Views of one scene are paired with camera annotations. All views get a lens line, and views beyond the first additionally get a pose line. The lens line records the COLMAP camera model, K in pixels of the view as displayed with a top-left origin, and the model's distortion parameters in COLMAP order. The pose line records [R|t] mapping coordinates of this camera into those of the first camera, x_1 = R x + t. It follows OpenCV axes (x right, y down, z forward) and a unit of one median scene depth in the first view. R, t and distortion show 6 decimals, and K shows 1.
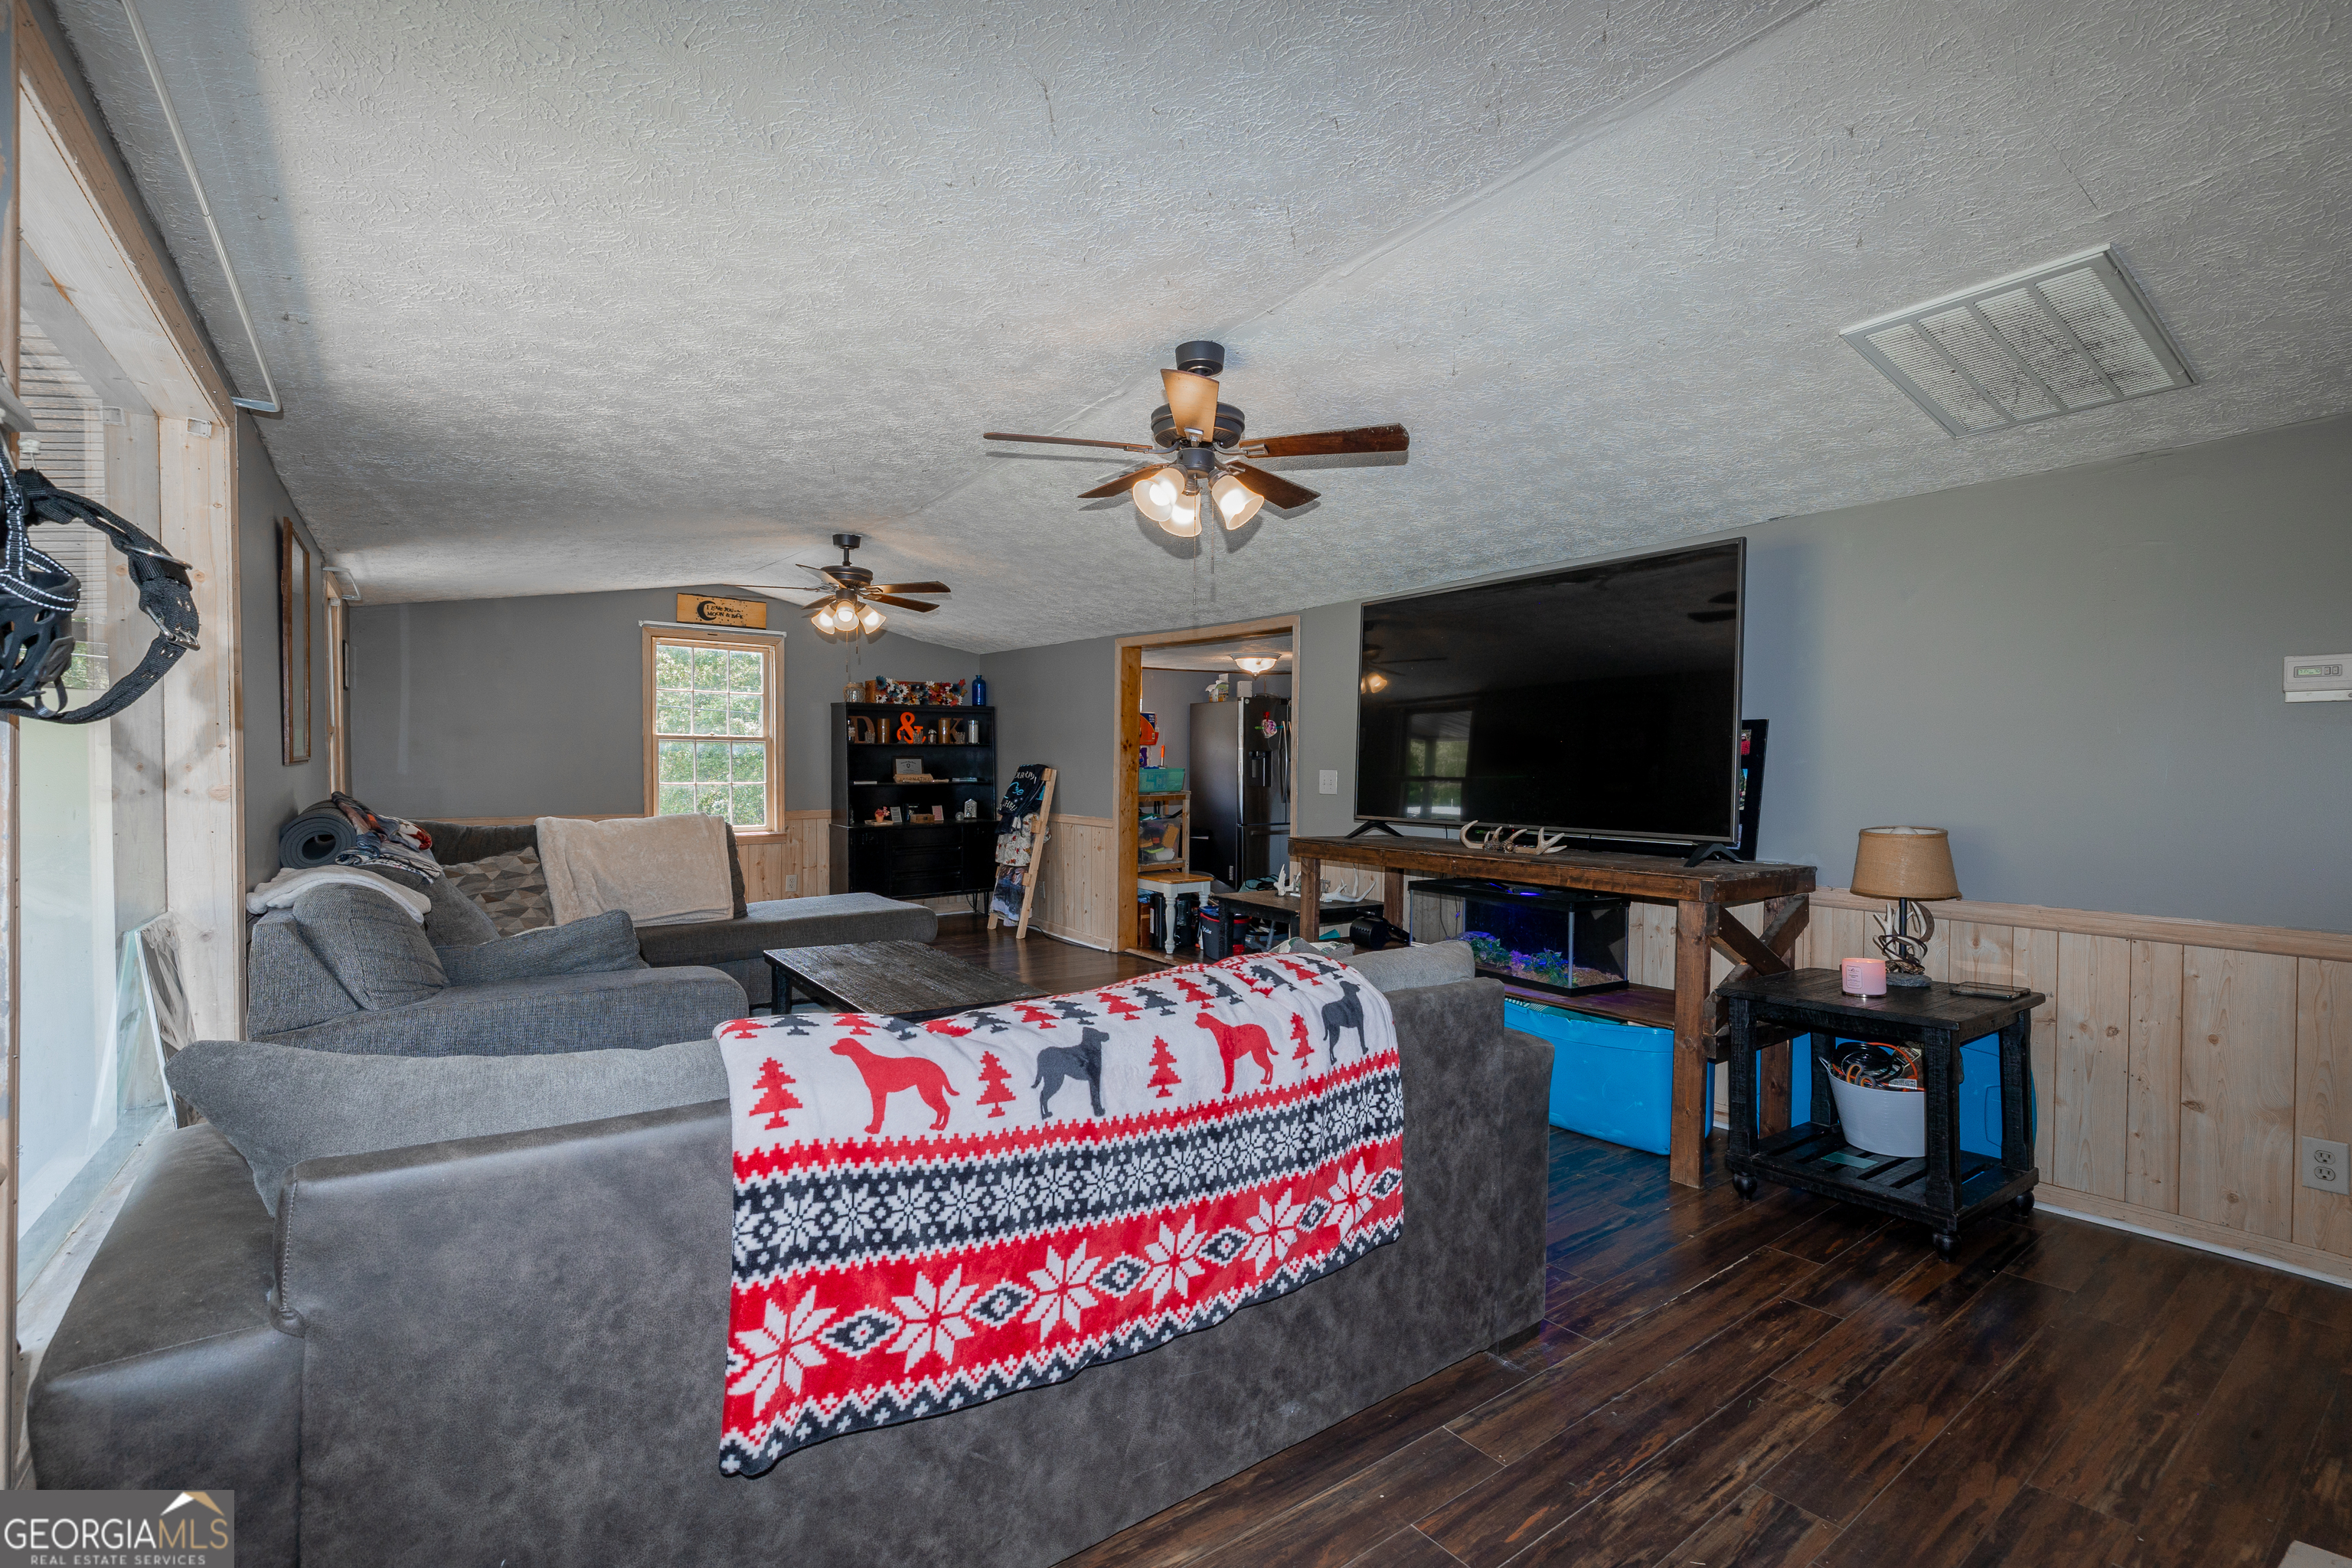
lens RADIAL K [[1010.6, 0, 1176.0], [0, 1010.6, 784.0], [0, 0, 1]] dist [0.013787, -0.011765]
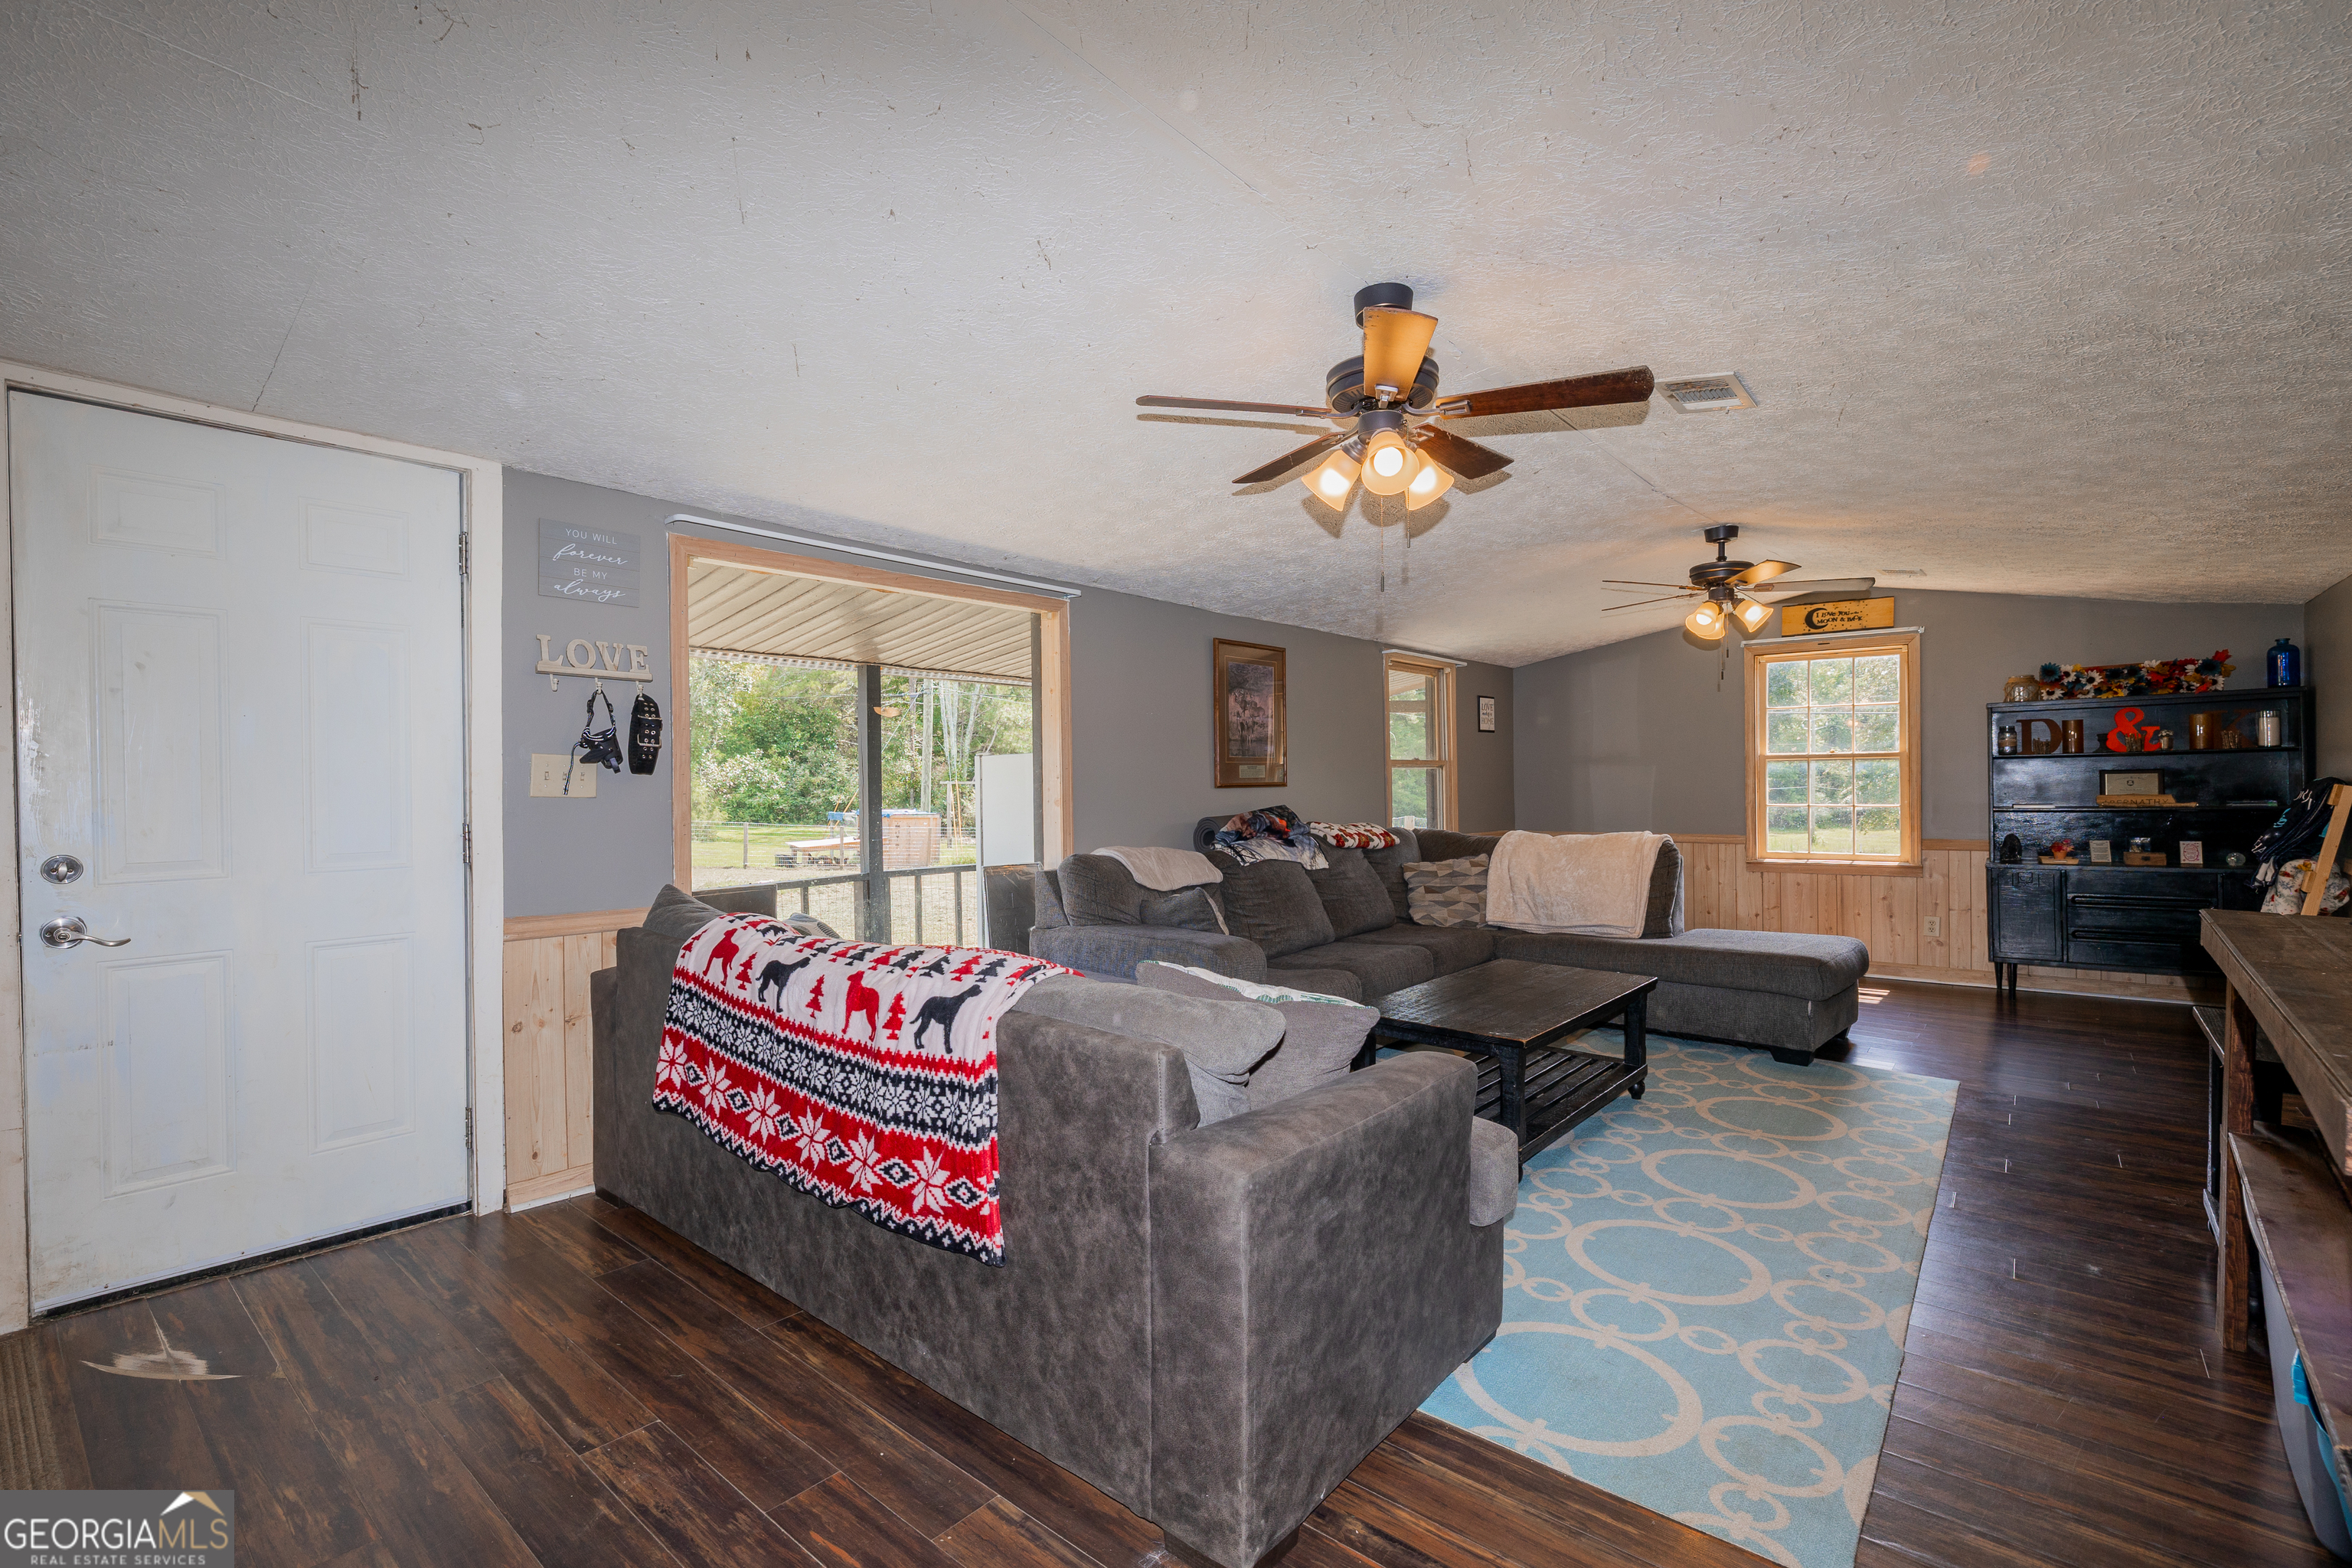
lens RADIAL K [[1010.6, 0, 1176.0], [0, 1010.6, 784.0], [0, 0, 1]] dist [0.013787, -0.011765]
pose [[0.262128, -0.013931, -0.964933, 1.146031], [-0.007133, 0.999841, -0.016373, 0.004802], [0.965007, 0.011175, 0.261987, 0.867115]]
